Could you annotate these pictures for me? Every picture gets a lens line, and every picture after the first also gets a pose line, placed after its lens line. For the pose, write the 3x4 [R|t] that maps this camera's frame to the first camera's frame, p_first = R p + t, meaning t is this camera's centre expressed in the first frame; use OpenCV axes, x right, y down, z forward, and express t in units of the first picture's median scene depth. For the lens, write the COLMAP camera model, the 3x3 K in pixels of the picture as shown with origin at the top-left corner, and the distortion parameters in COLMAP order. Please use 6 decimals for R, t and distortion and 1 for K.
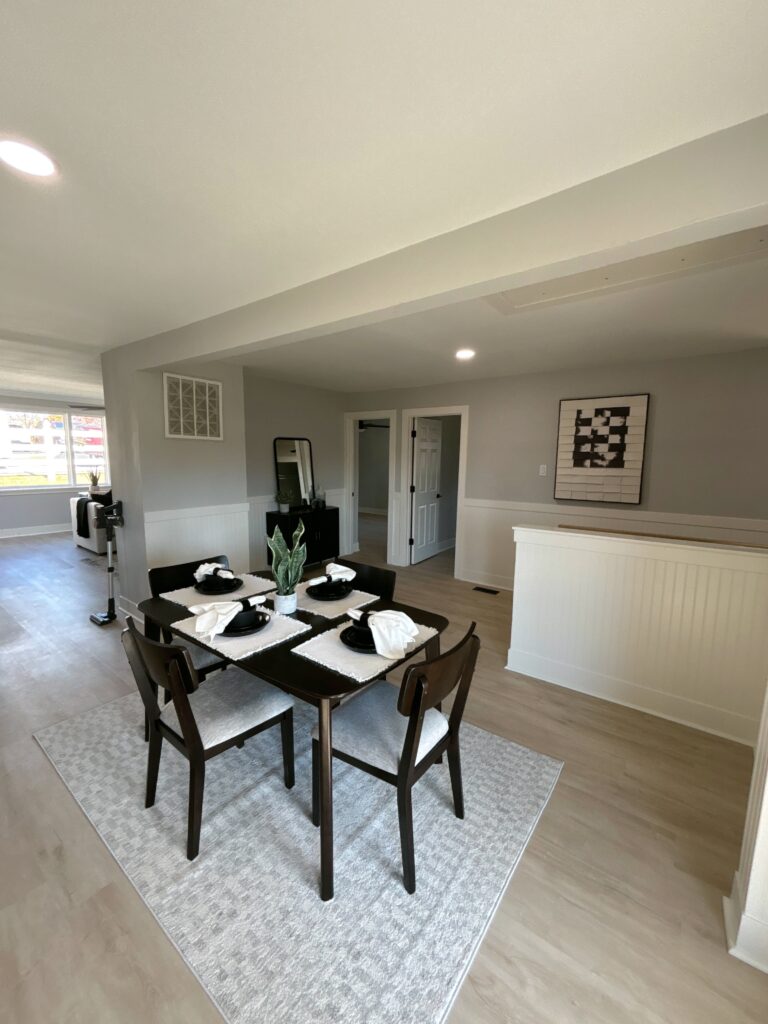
lens RADIAL K [[410.8, 0, 385.8], [0, 410.8, 512.9], [0, 0, 1]] dist [0.001279, -0.000284]
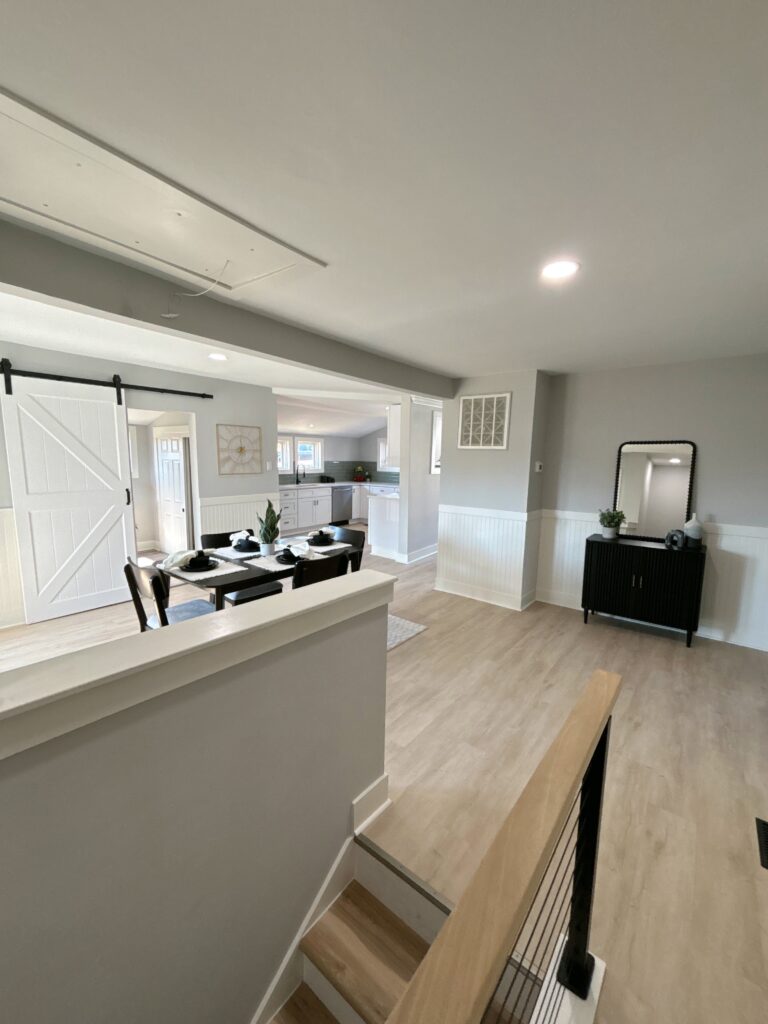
lens RADIAL K [[413.3, 0, 385.0], [0, 413.3, 513.7], [0, 0, 1]] dist [0.002676, -0.000471]
pose [[-0.023771, 0.122075, -0.992236, 0.697455], [-0.156547, 0.979818, 0.124298, -0.102862], [0.987384, 0.158286, -0.004181, 0.761633]]
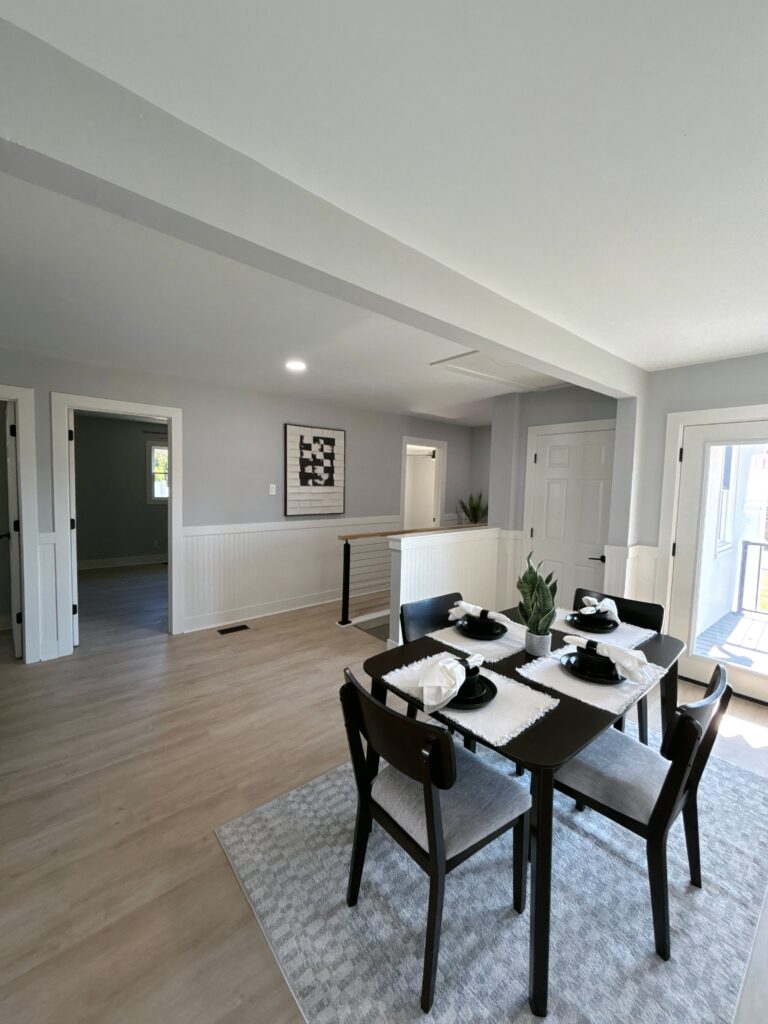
lens RADIAL K [[410.8, 0, 385.8], [0, 410.8, 512.9], [0, 0, 1]] dist [0.001279, -0.000284]
pose [[0.212655, -0.082277, 0.973657, -0.627049], [0.111601, 0.991973, 0.059450, -0.086314], [-0.970733, 0.096019, 0.220130, 0.582367]]
